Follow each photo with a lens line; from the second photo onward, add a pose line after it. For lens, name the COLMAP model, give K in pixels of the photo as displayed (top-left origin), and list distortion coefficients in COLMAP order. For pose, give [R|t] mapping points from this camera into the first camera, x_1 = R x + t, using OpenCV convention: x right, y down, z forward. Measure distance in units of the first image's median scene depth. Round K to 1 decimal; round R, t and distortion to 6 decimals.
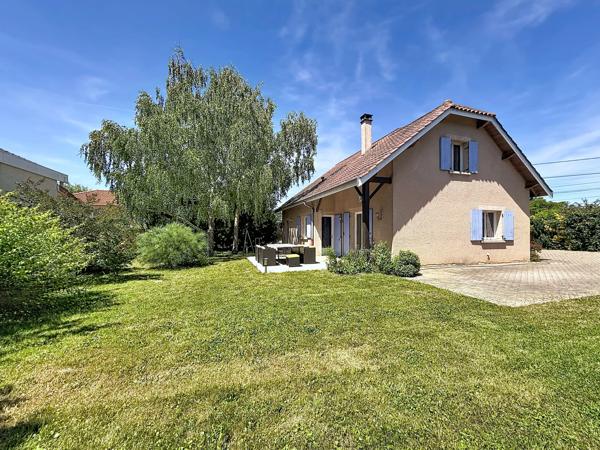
lens RADIAL K [[243.2, 0, 303.3], [0, 243.2, 227.0], [0, 0, 1]] dist [0.001229, 0.000082]
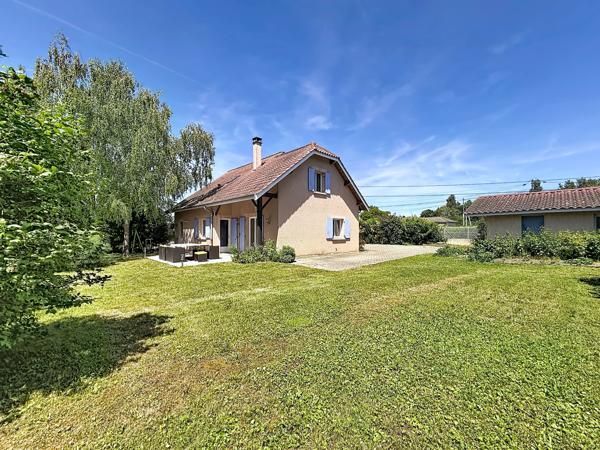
lens RADIAL K [[243.4, 0, 295.5], [0, 243.4, 228.1], [0, 0, 1]] dist [0.000395, 0.000202]
pose [[0.904945, 0.005698, 0.425490, -0.114473], [-0.007329, 0.999971, 0.002196, -0.009157], [-0.425465, -0.005105, 0.904960, -0.261099]]
